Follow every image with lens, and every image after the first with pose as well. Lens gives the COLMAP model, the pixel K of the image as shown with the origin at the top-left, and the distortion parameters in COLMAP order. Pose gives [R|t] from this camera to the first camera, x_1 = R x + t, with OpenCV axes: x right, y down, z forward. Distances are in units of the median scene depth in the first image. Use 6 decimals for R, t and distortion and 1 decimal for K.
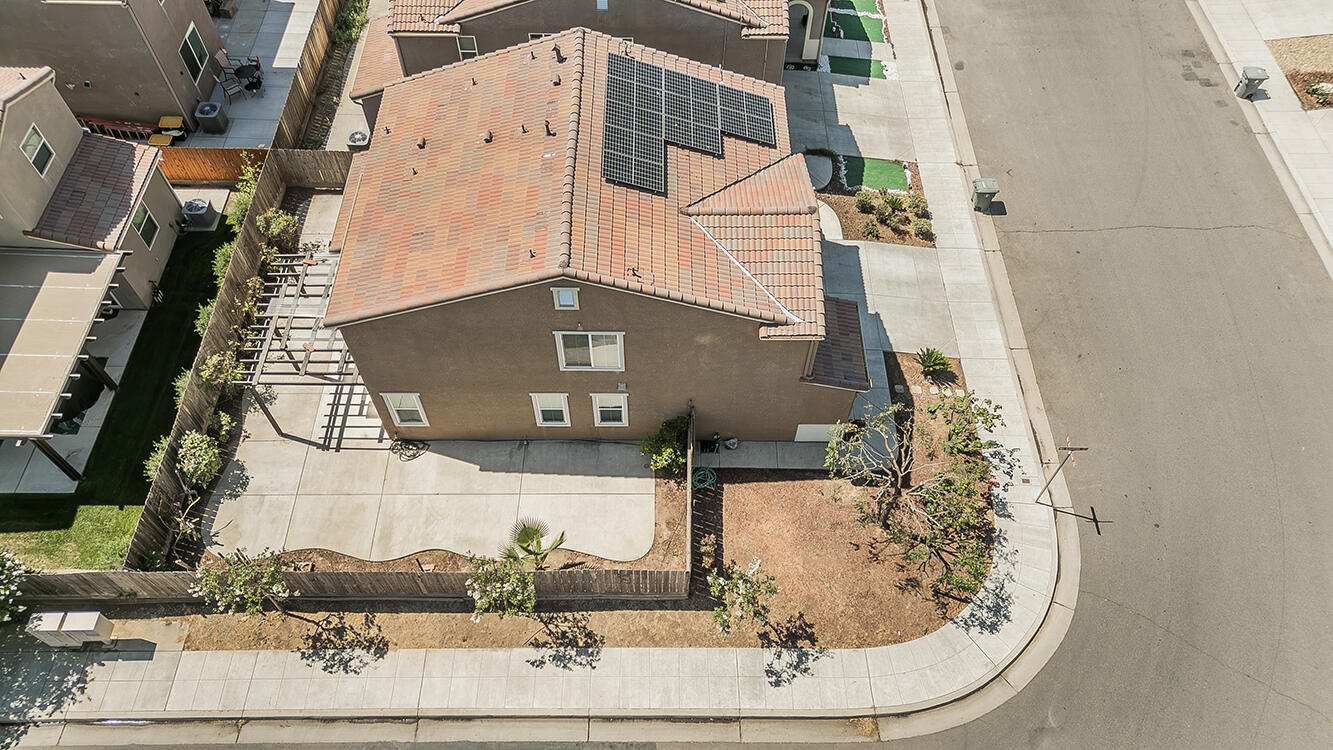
lens RADIAL K [[933.4, 0, 663.4], [0, 933.4, 372.3], [0, 0, 1]] dist [0.058854, -0.019501]
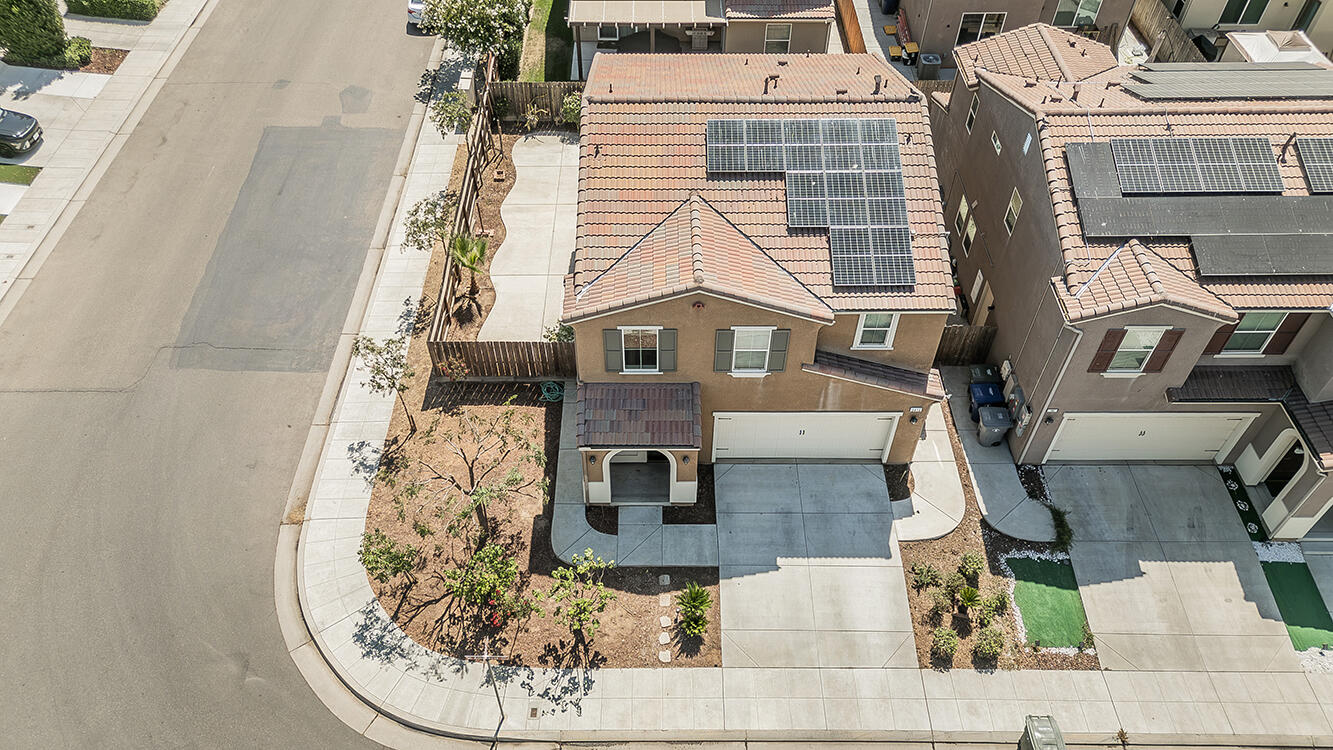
lens RADIAL K [[933.4, 0, 663.4], [0, 933.4, 372.3], [0, 0, 1]] dist [0.058854, -0.019501]
pose [[0.004200, 0.729115, -0.684378, 0.769467], [-0.823139, 0.391134, 0.411650, -0.442132], [0.567824, 0.561610, 0.601806, 0.453835]]
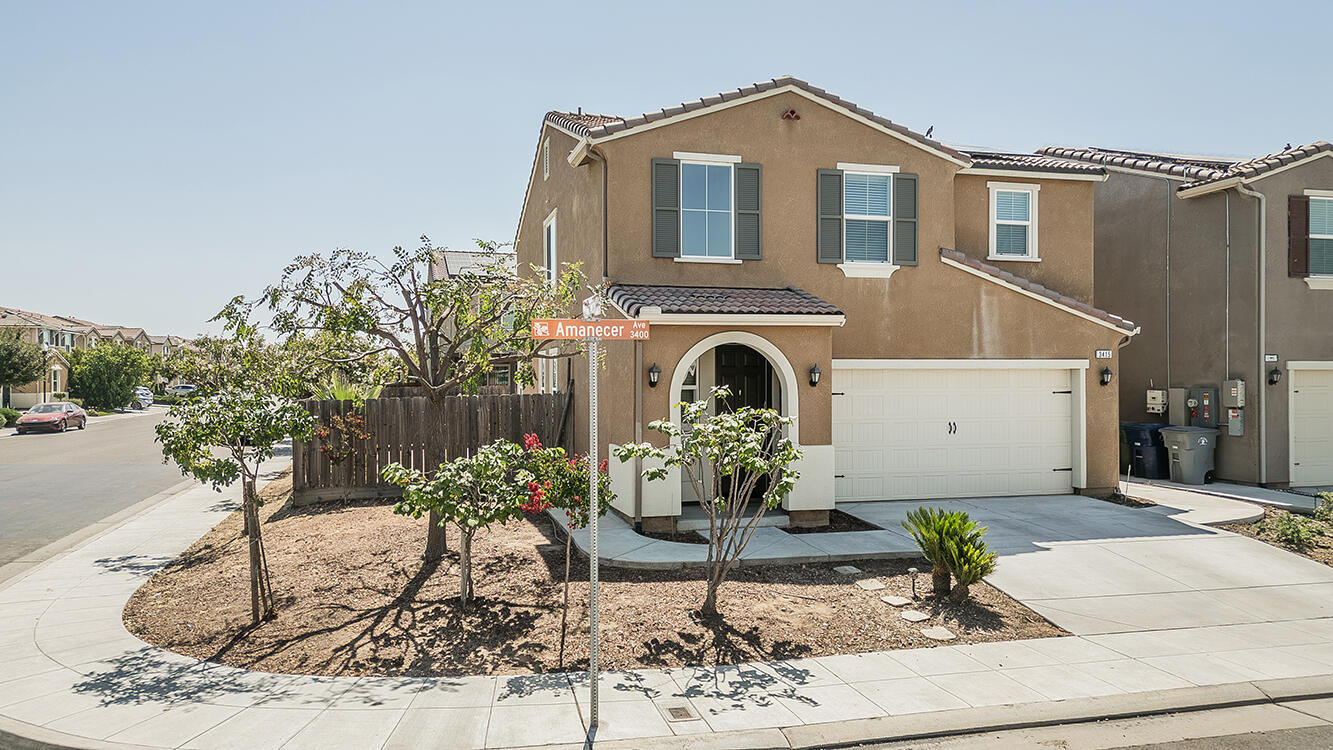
lens RADIAL K [[939.5, 0, 664.8], [0, 939.5, 371.6], [0, 0, 1]] dist [0.045798, 0.000761]
pose [[0.268319, -0.014113, -0.963227, 0.681449], [-0.787697, 0.572395, -0.227810, 0.133134], [0.554561, 0.819856, 0.142468, 0.945342]]
